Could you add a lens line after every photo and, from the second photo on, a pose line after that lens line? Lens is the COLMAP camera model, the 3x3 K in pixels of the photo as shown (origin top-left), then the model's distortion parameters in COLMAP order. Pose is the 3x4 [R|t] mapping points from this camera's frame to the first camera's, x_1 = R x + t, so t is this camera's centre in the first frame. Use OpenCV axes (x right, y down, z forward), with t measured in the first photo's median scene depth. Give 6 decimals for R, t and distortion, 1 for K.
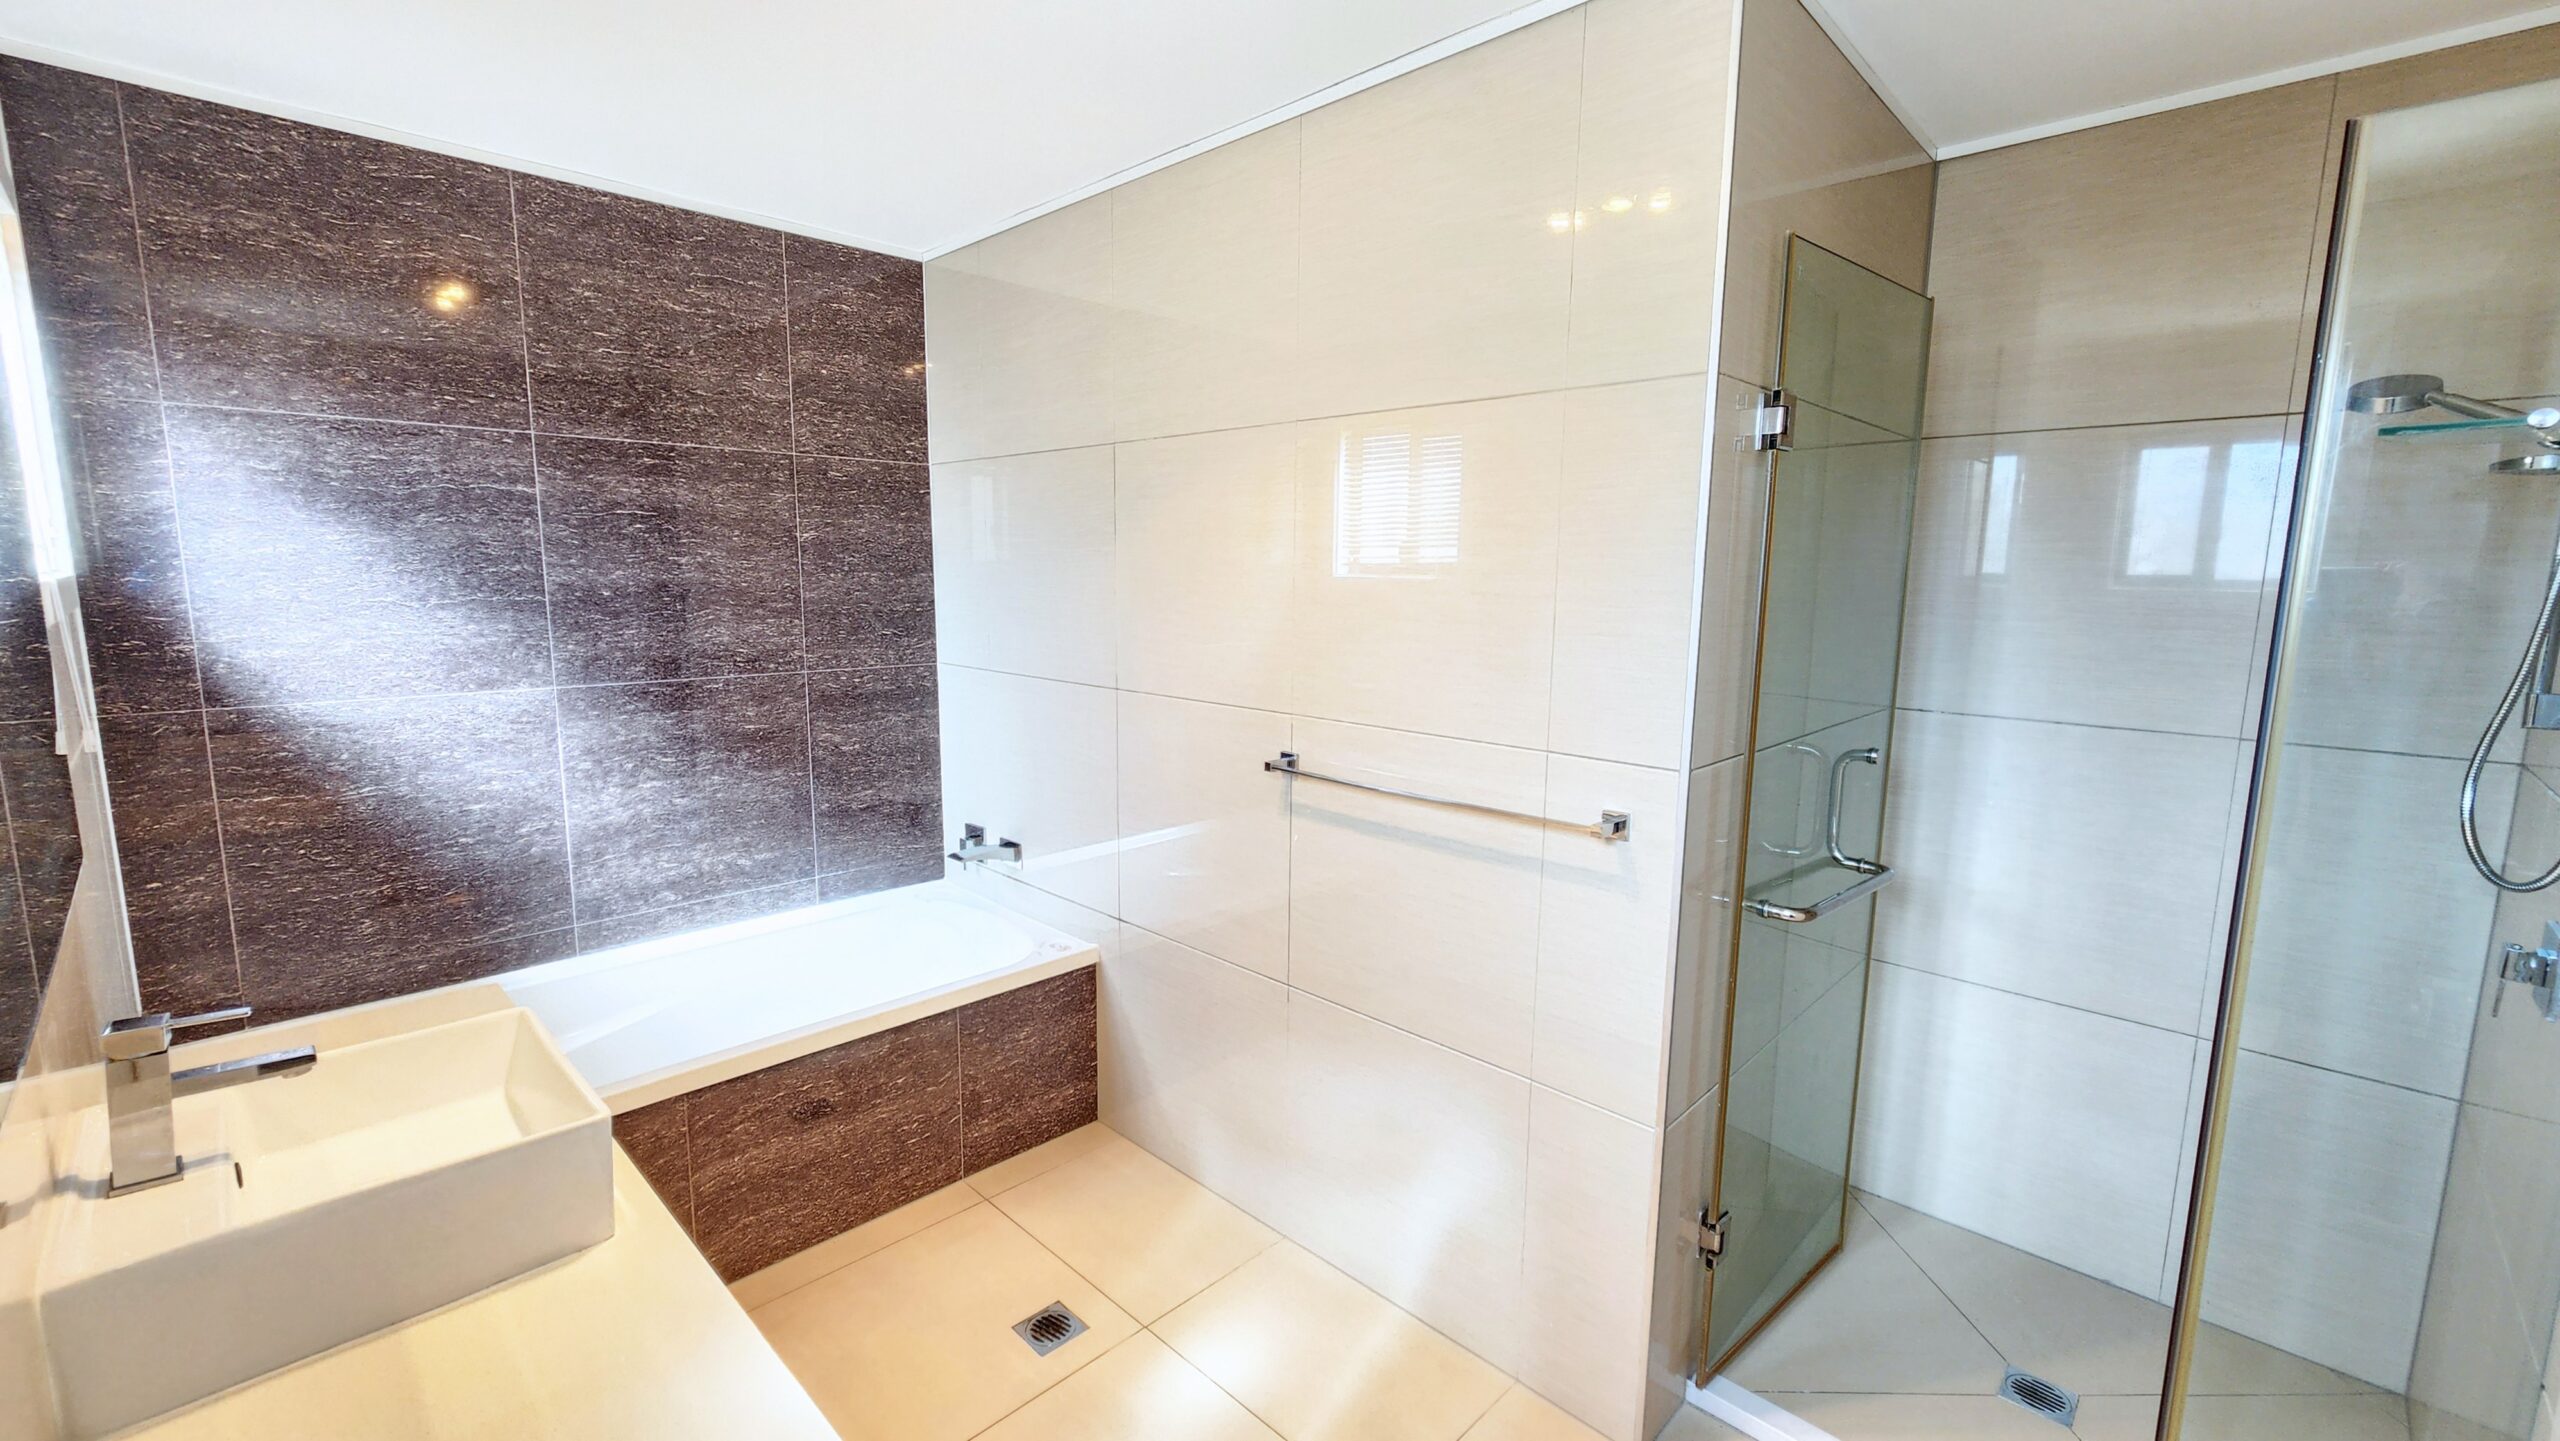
lens RADIAL K [[1046.9, 0, 1294.6], [0, 1046.9, 712.5], [0, 0, 1]] dist [-0.002132, -0.000062]
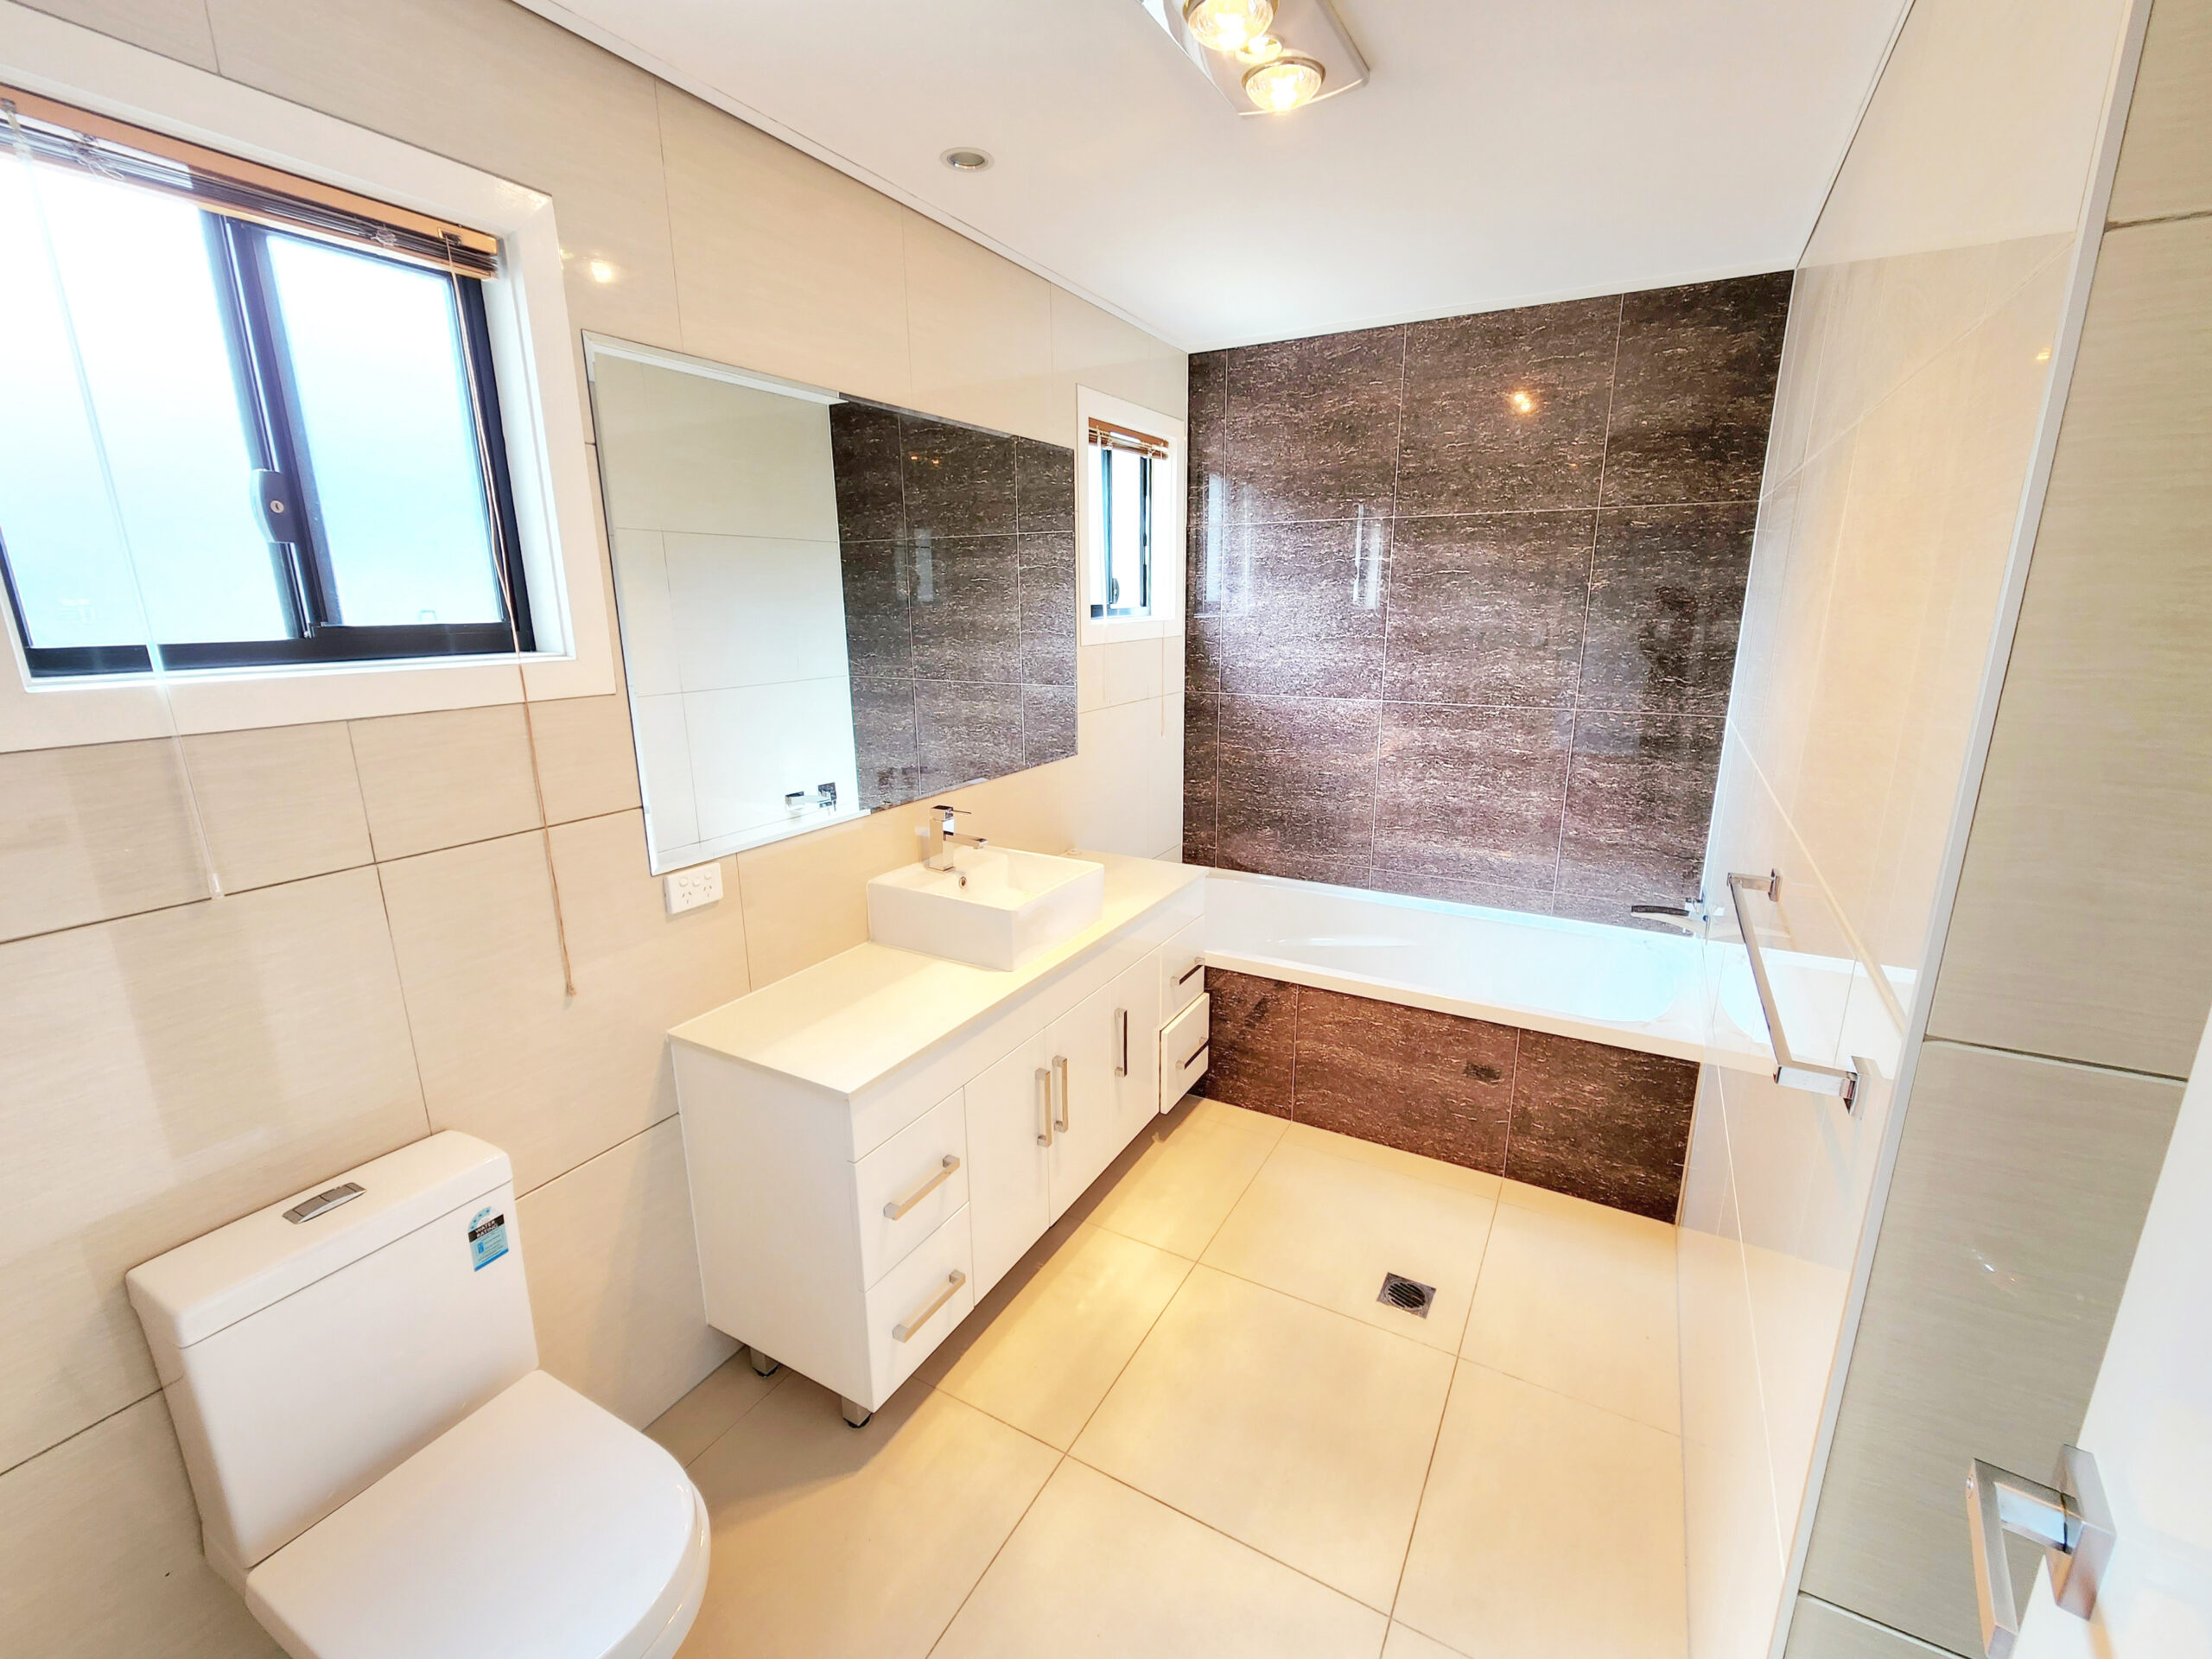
lens RADIAL K [[955.9, 0, 1106.0], [0, 955.9, 829.5], [0, 0, 1]] dist [0.001704, 0.000081]
pose [[0.252874, 0.218173, -0.942579, 0.434251], [-0.126342, 0.973347, 0.191400, -0.051789], [0.959215, 0.070687, 0.273698, 0.281364]]
